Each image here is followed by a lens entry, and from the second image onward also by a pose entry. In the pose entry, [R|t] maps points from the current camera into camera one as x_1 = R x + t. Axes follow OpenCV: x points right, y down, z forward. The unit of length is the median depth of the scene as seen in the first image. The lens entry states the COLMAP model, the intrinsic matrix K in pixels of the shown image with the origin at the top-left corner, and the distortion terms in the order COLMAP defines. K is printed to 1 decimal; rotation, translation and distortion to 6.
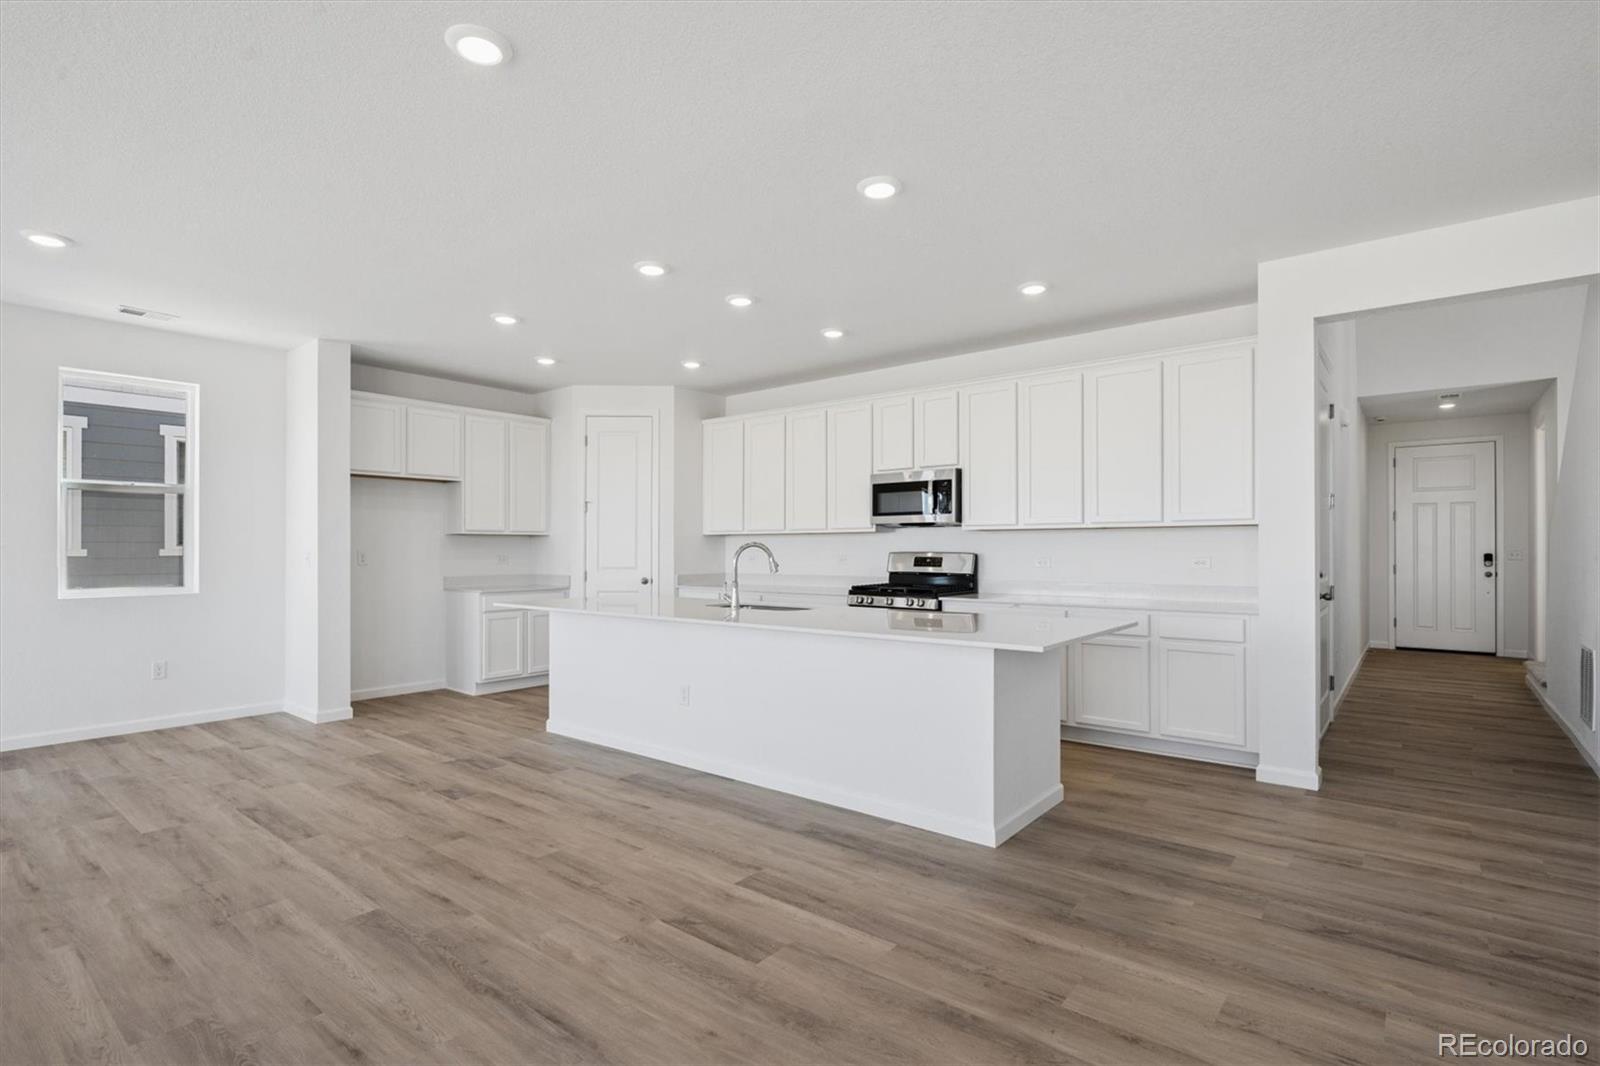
lens RADIAL K [[771.2, 0, 794.6], [0, 771.2, 540.7], [0, 0, 1]] dist [0.000256, 0.000945]
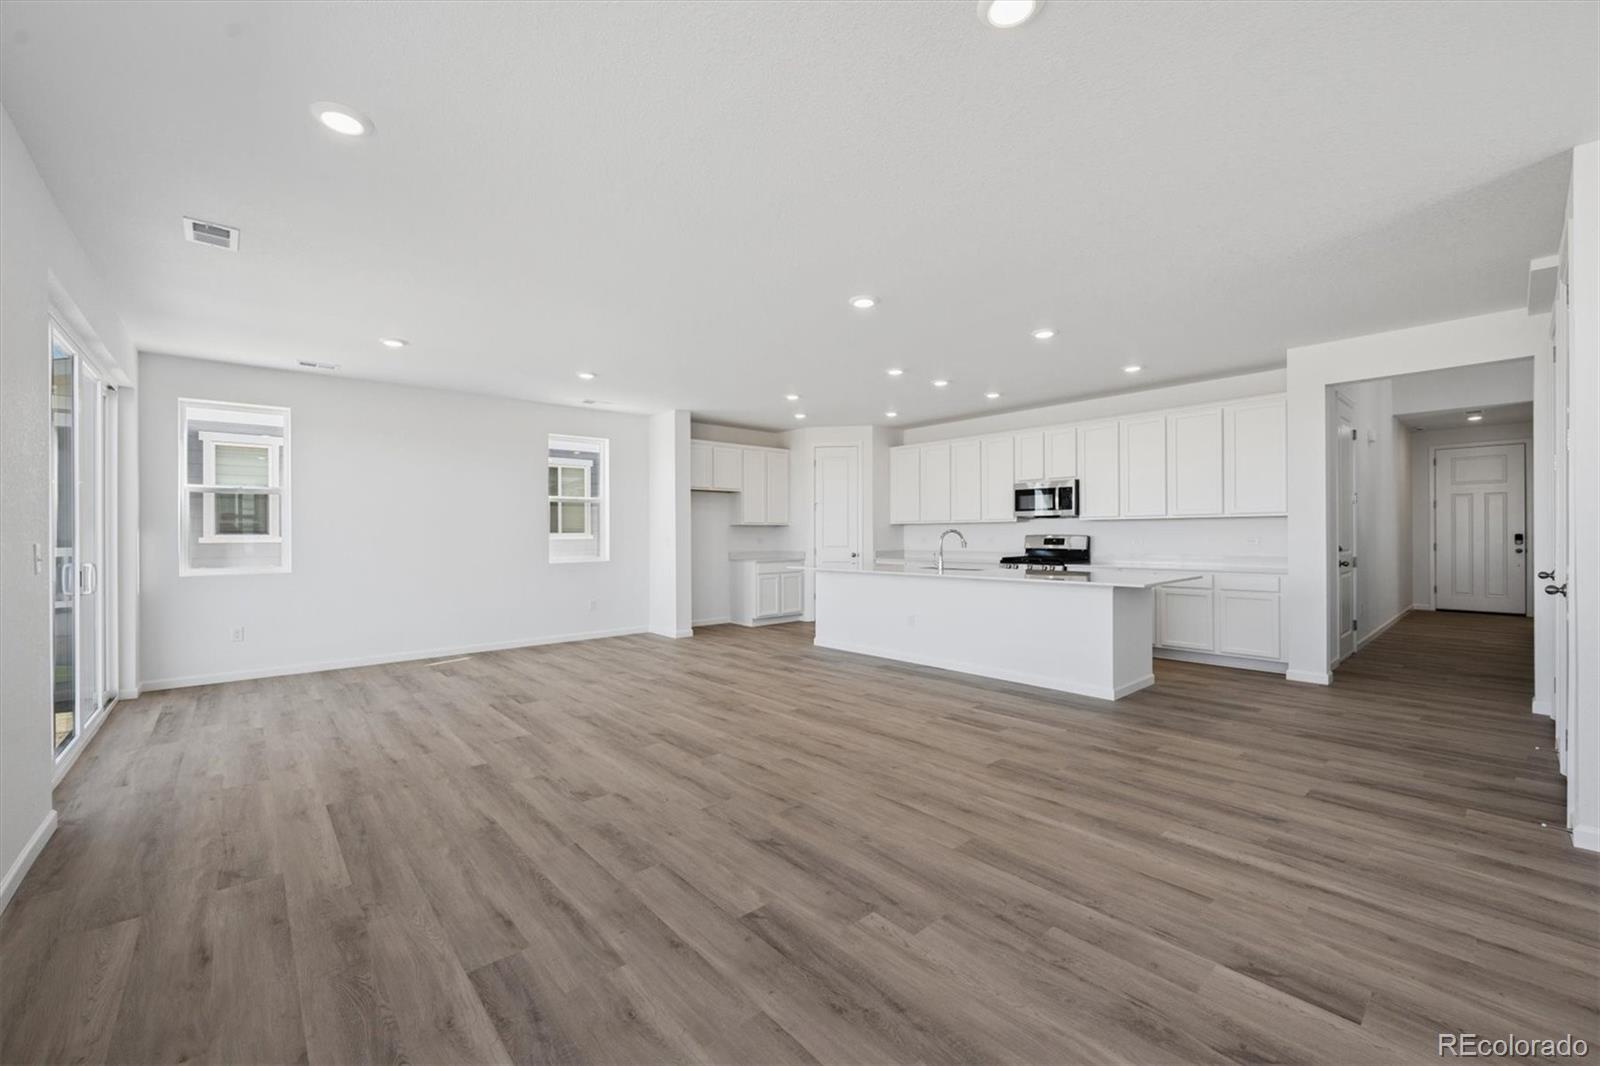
lens RADIAL K [[638.4, 0, 796.9], [0, 638.4, 531.4], [0, 0, 1]] dist [-0.001291, -0.000315]
pose [[0.986251, -0.005699, -0.165154, -0.163219], [0.006905, 0.999953, 0.006732, -0.005621], [0.165108, -0.007780, 0.986245, -0.430501]]
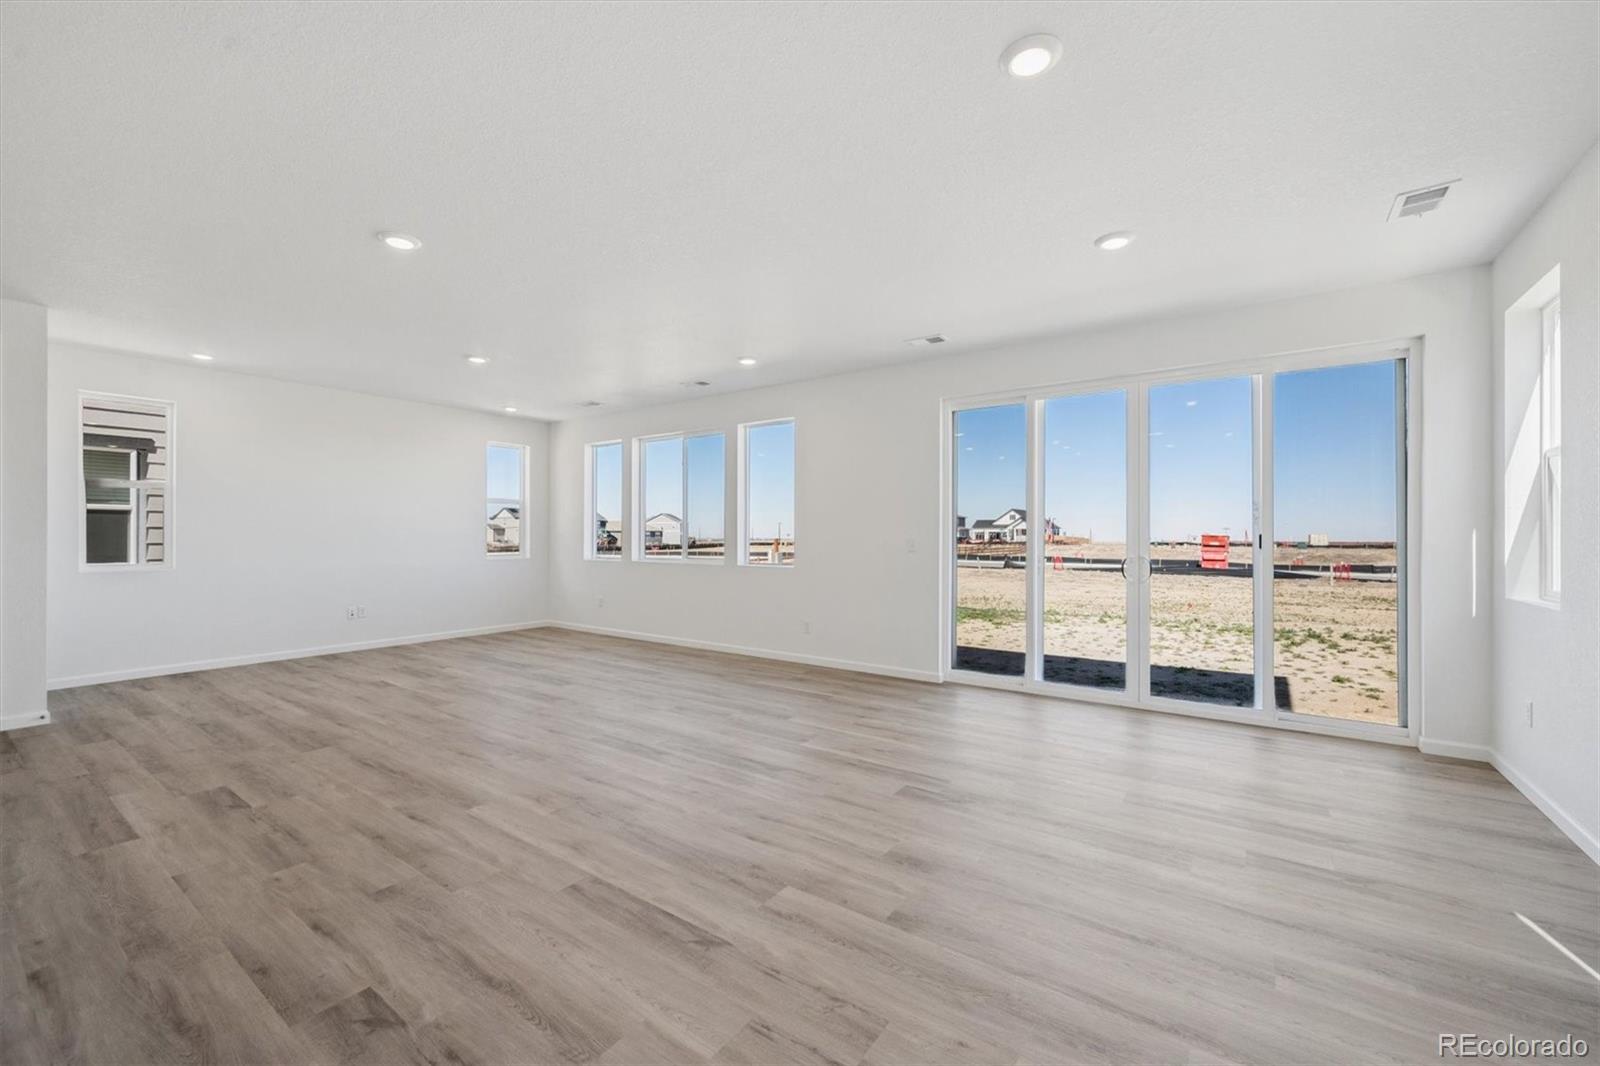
lens RADIAL K [[638.4, 0, 797.1], [0, 638.4, 535.7], [0, 0, 1]] dist [-0.001291, -0.000315]
pose [[-0.997798, -0.000401, -0.066323, -0.646987], [0.000304, 0.999944, -0.010612, 0.013770], [0.066323, -0.010609, -0.997742, 1.336834]]
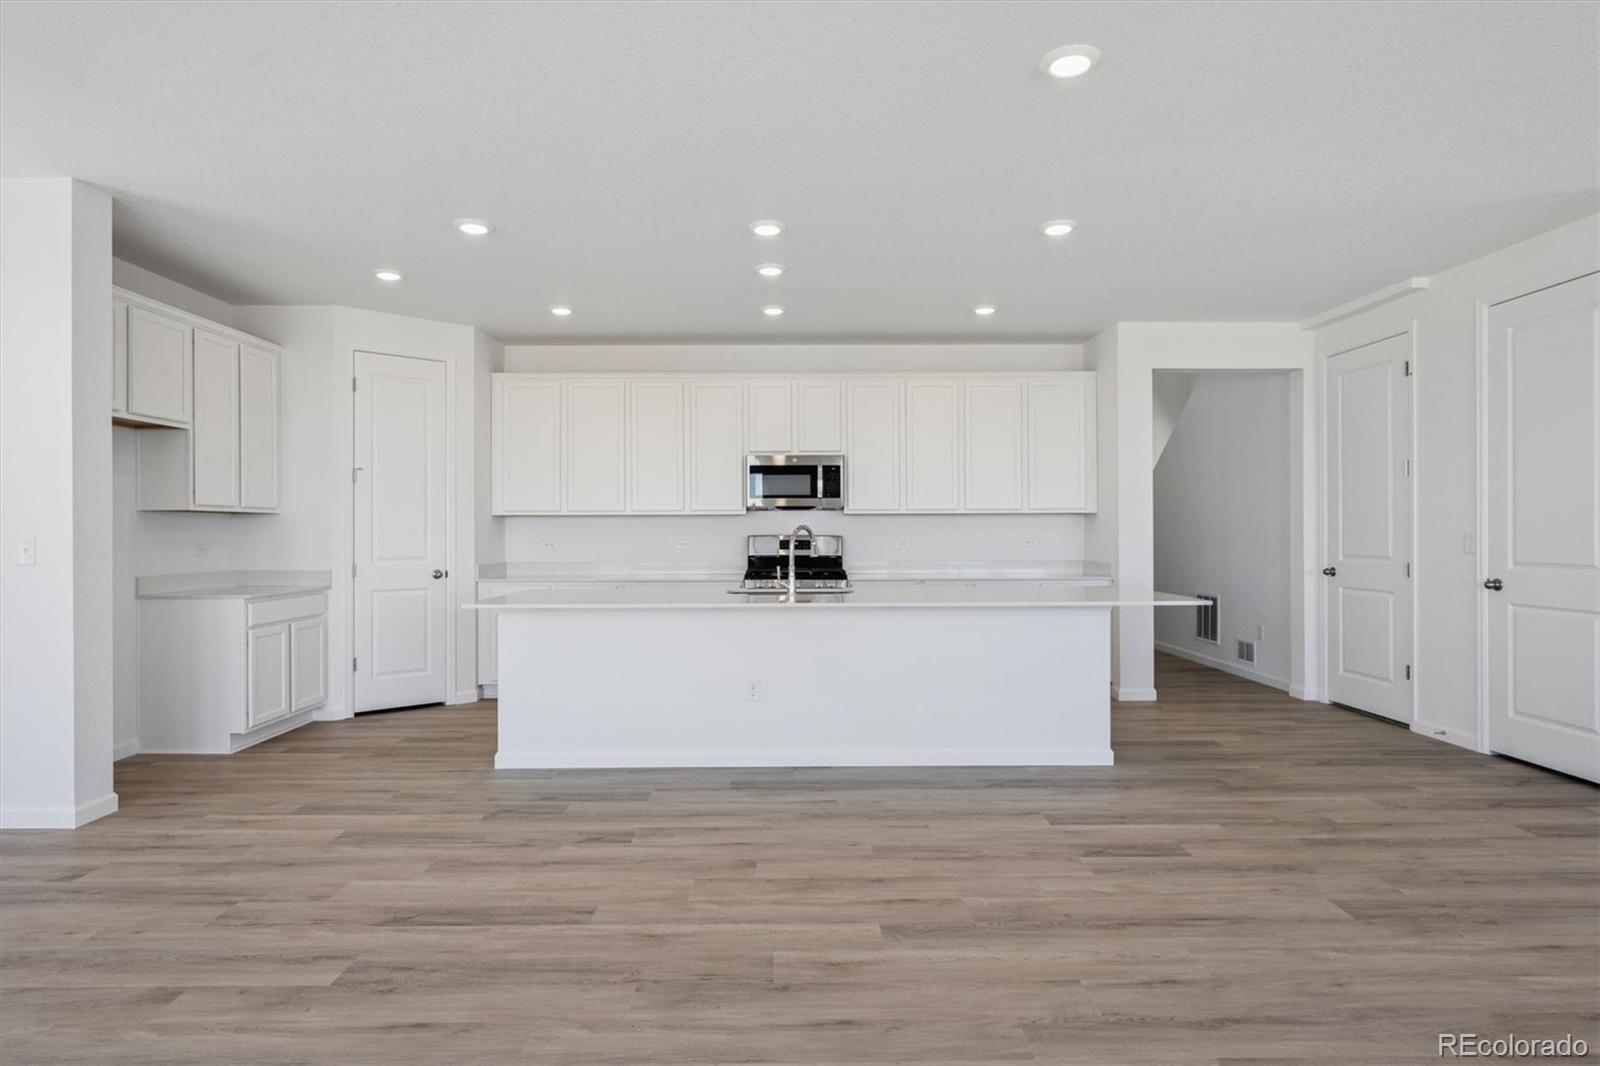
lens RADIAL K [[872.9, 0, 795.0], [0, 872.9, 533.4], [0, 0, 1]] dist [-0.003566, 0.001479]
pose [[0.768984, -0.002083, 0.639264, -0.803465], [-0.004700, 0.999949, 0.008912, 0.003040], [-0.639250, -0.009858, 0.768935, 0.172384]]
